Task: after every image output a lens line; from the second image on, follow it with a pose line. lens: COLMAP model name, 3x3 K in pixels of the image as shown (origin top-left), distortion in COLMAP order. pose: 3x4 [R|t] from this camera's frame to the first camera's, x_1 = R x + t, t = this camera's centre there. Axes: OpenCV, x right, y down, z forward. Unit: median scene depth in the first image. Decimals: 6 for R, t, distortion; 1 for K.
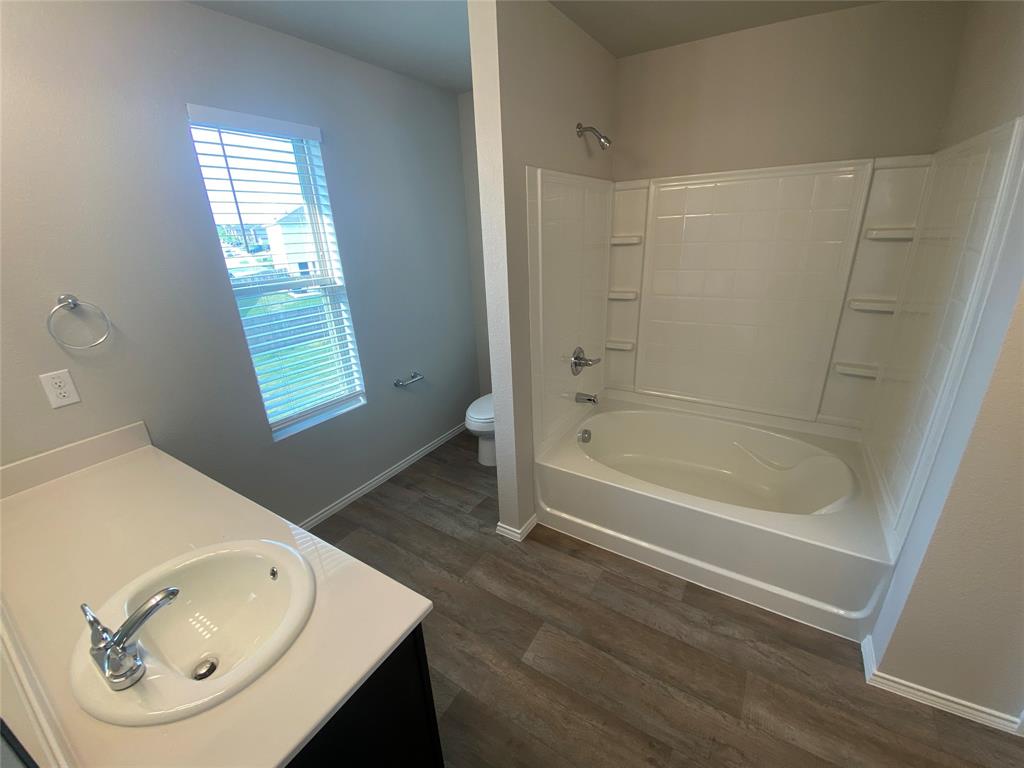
lens RADIAL K [[416.6, 0, 508.7], [0, 416.6, 383.4], [0, 0, 1]] dist [0.012978, -0.017229]
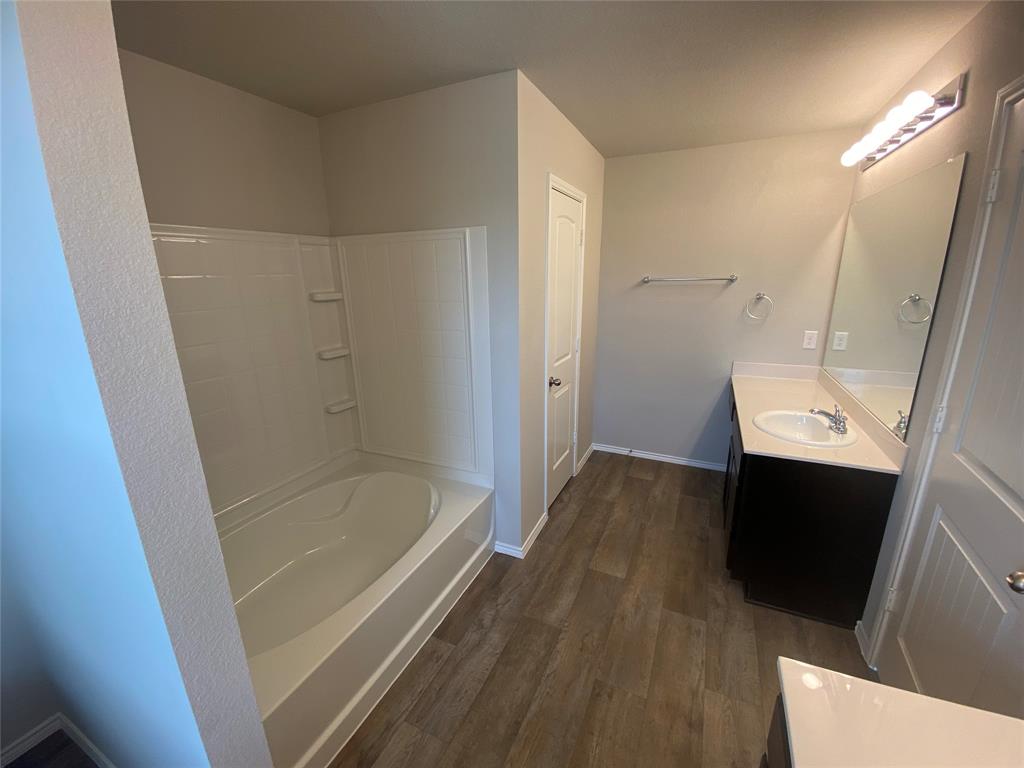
lens RADIAL K [[416.6, 0, 508.7], [0, 416.6, 383.4], [0, 0, 1]] dist [0.012978, -0.017229]
pose [[-0.120427, -0.214387, 0.969296, -0.502976], [0.368969, 0.896790, 0.244192, -0.276537], [-0.921607, 0.387047, -0.028896, 0.764894]]
